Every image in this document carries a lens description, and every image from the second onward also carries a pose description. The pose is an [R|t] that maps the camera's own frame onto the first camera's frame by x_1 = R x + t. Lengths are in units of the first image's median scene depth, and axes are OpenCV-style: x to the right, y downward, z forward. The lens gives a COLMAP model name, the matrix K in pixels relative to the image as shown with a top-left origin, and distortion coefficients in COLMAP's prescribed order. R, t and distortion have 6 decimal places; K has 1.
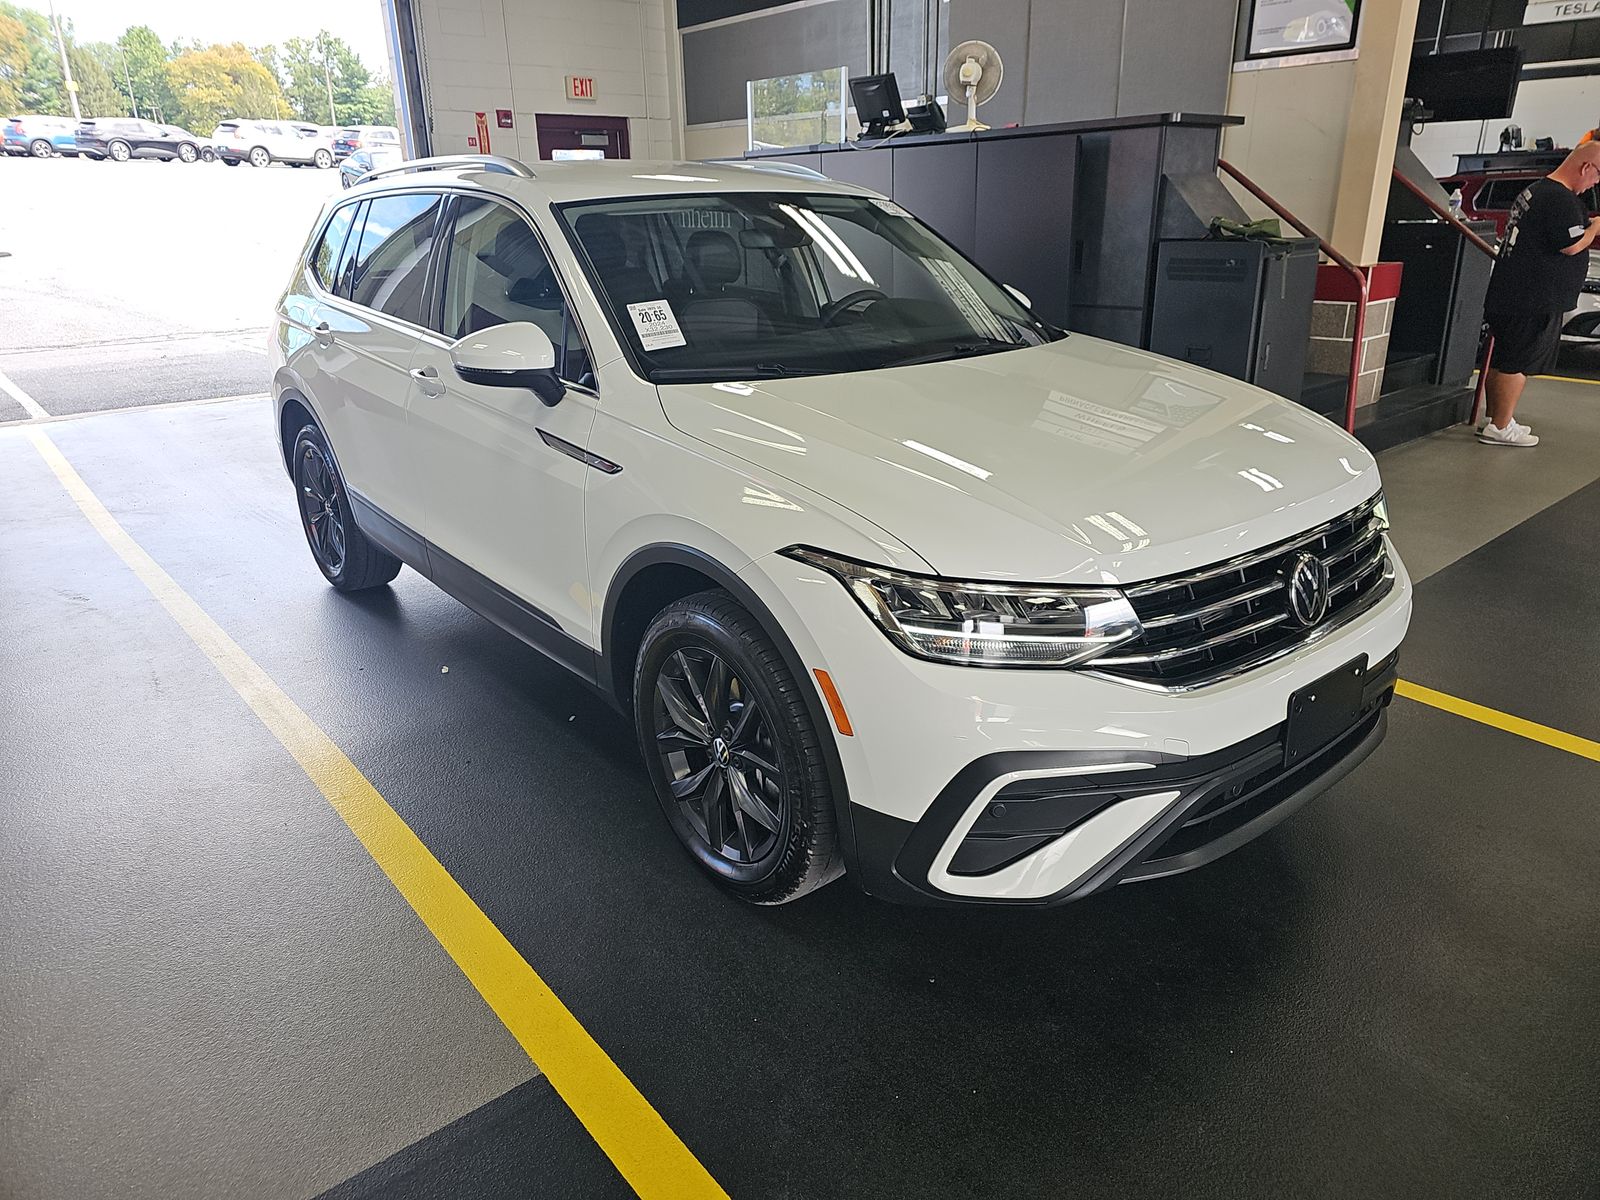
lens RADIAL K [[1061.7, 0, 804.3], [0, 1061.7, 598.0], [0, 0, 1]] dist [0.025542, -0.020792]
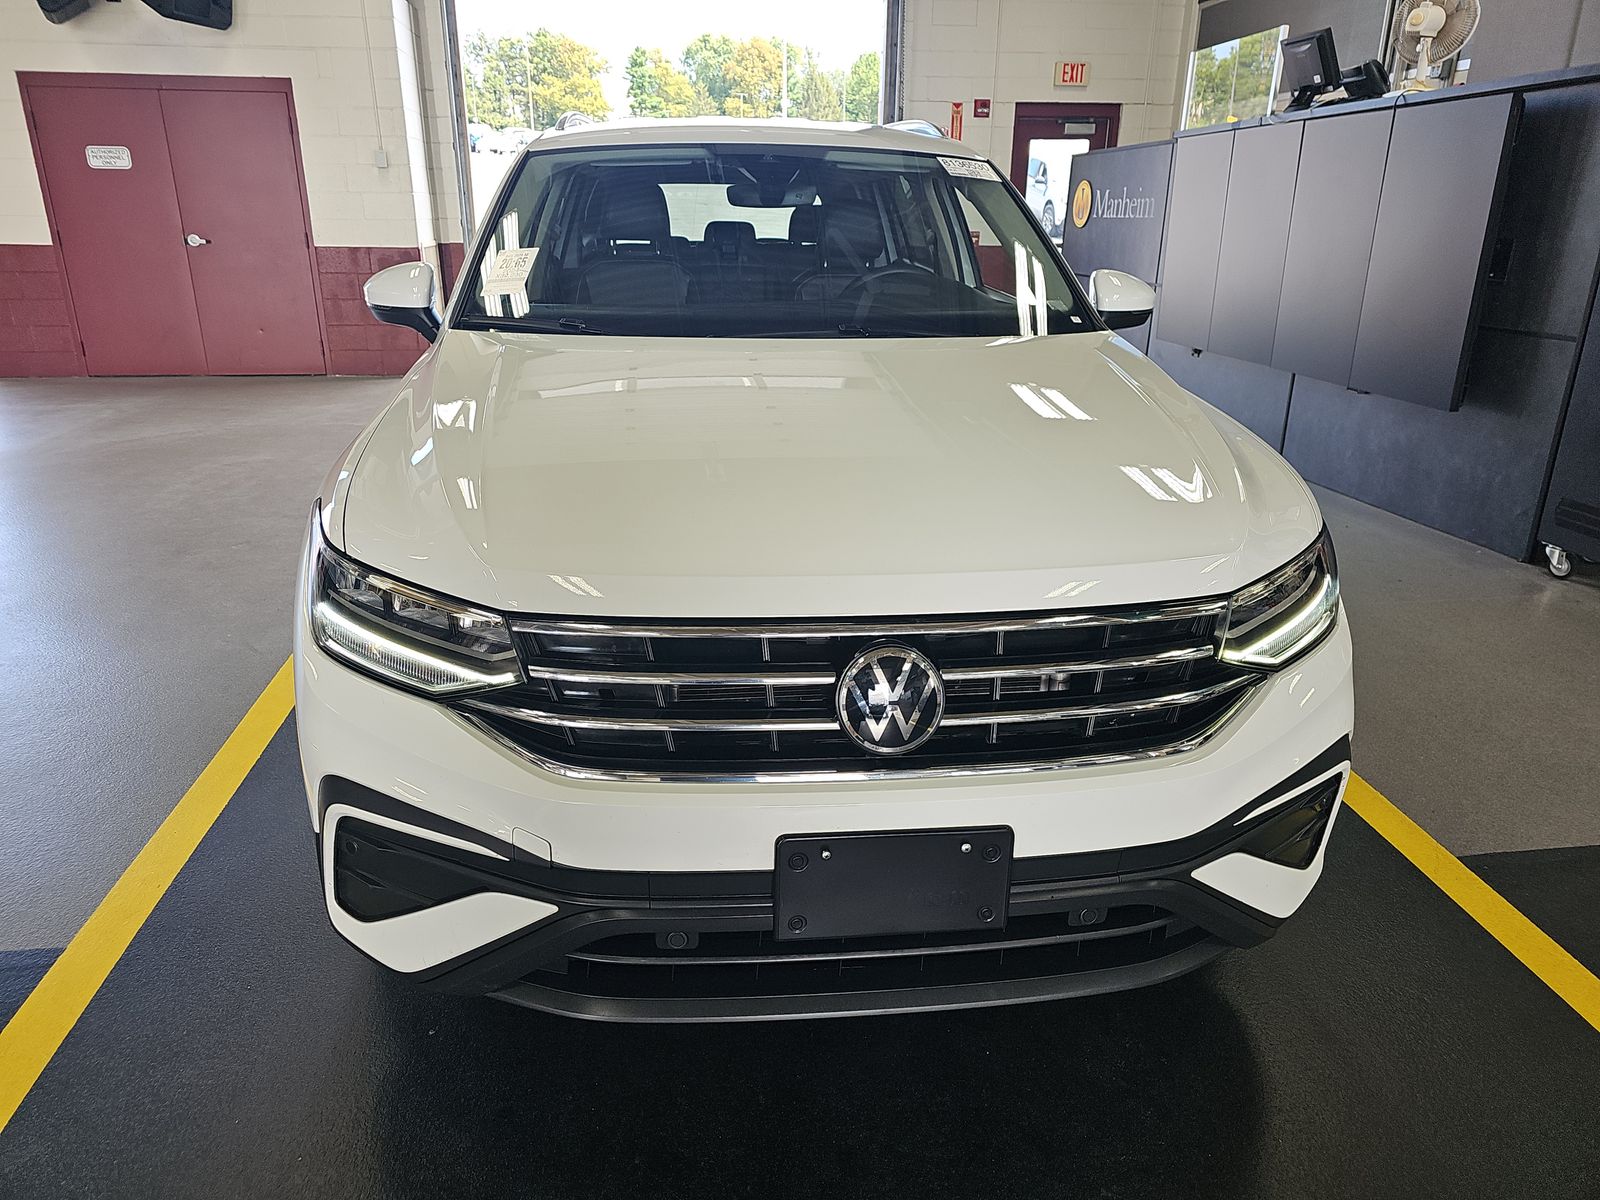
lens RADIAL K [[1081.9, 0, 800.0], [0, 1081.9, 600.0], [0, 0, 1]] dist [-0.000470, -0.007691]
pose [[0.829369, 0.205447, -0.519557, 0.254611], [-0.210871, 0.976263, 0.049429, -0.029819], [0.517379, 0.068564, 0.853005, 0.132220]]
